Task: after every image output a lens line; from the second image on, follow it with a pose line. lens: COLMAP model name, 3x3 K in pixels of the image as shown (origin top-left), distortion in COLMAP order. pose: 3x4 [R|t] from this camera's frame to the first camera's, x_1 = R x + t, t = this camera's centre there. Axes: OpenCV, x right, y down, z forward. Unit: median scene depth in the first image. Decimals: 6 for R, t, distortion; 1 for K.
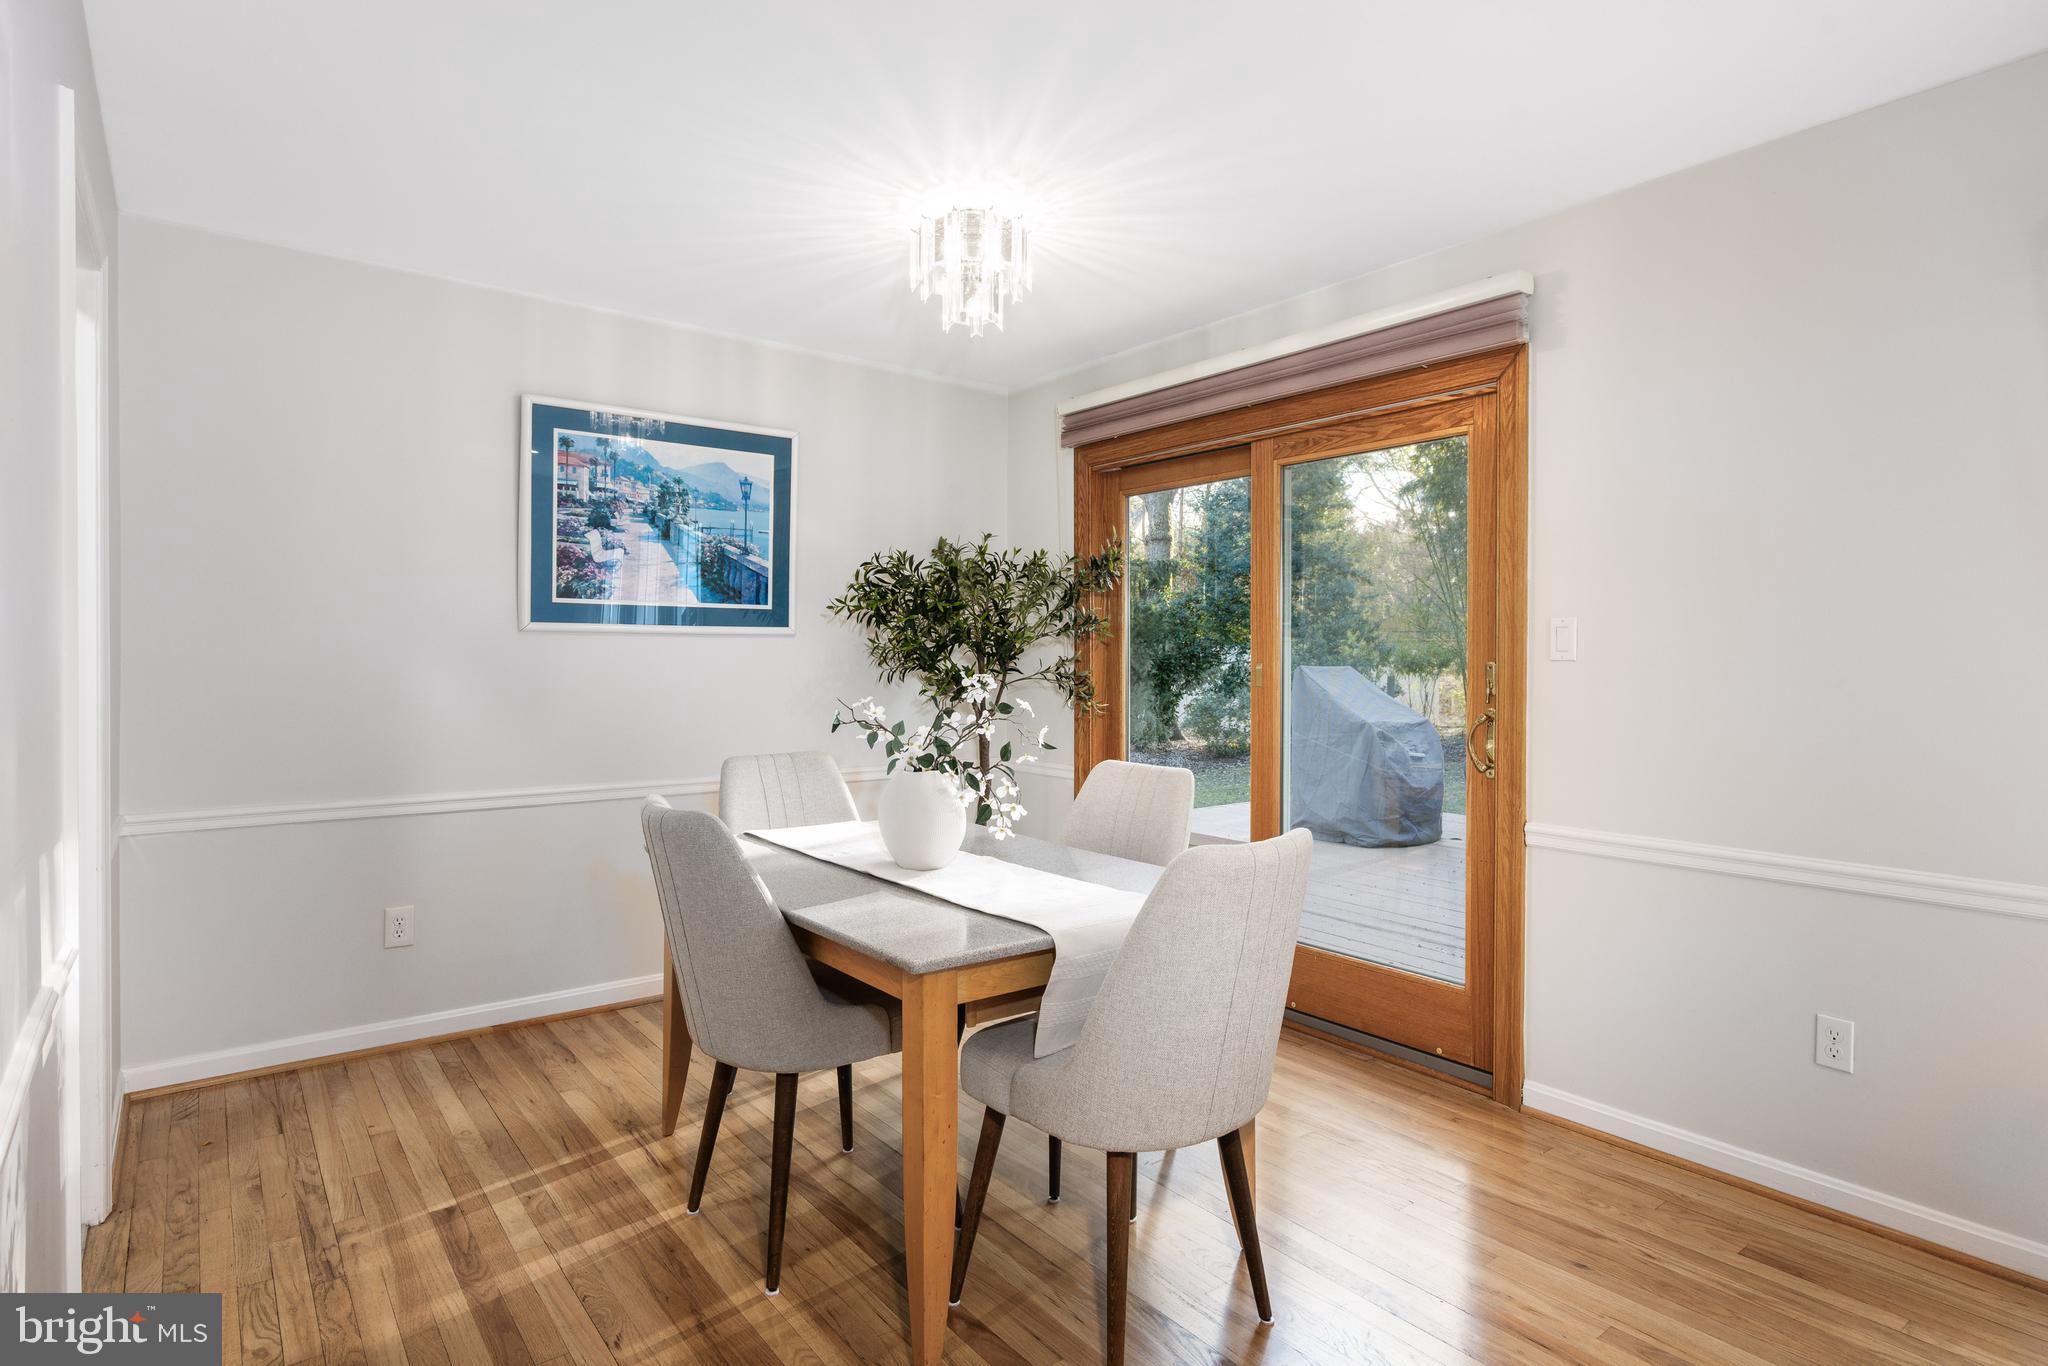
lens RADIAL K [[1090.9, 0, 1037.7], [0, 1090.9, 669.3], [0, 0, 1]] dist [-0.002822, 0.001357]
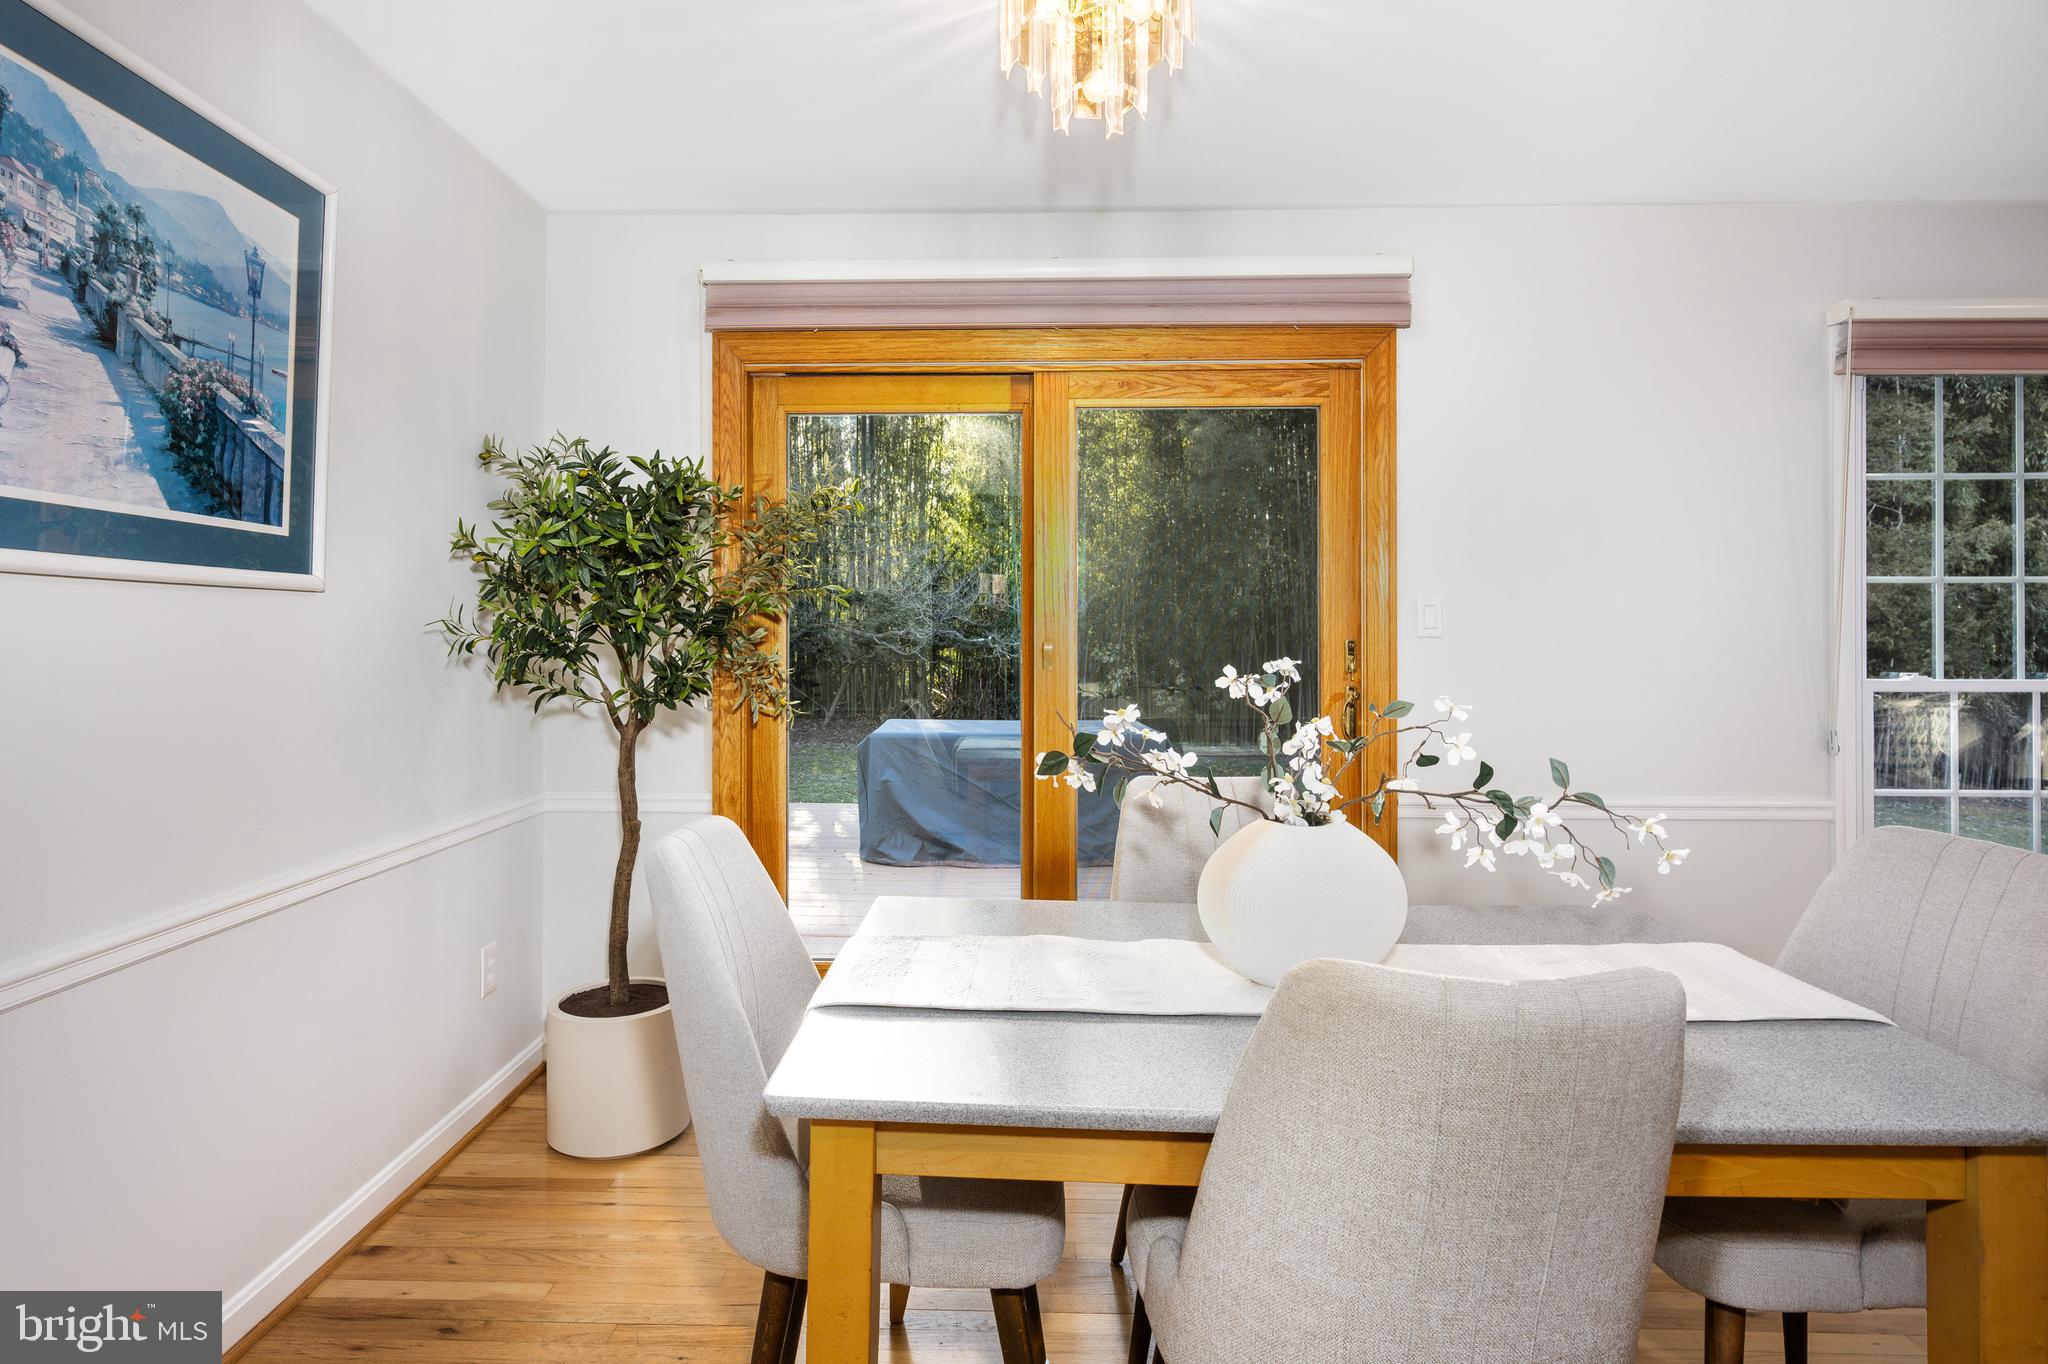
lens RADIAL K [[1090.9, 0, 959.8], [0, 1090.9, 641.5], [0, 0, 1]] dist [-0.002822, 0.001357]
pose [[0.652070, -0.004716, 0.758144, -0.428756], [0.008112, 0.999967, -0.000757, -0.005708], [-0.758115, 0.006644, 0.652087, 0.474935]]
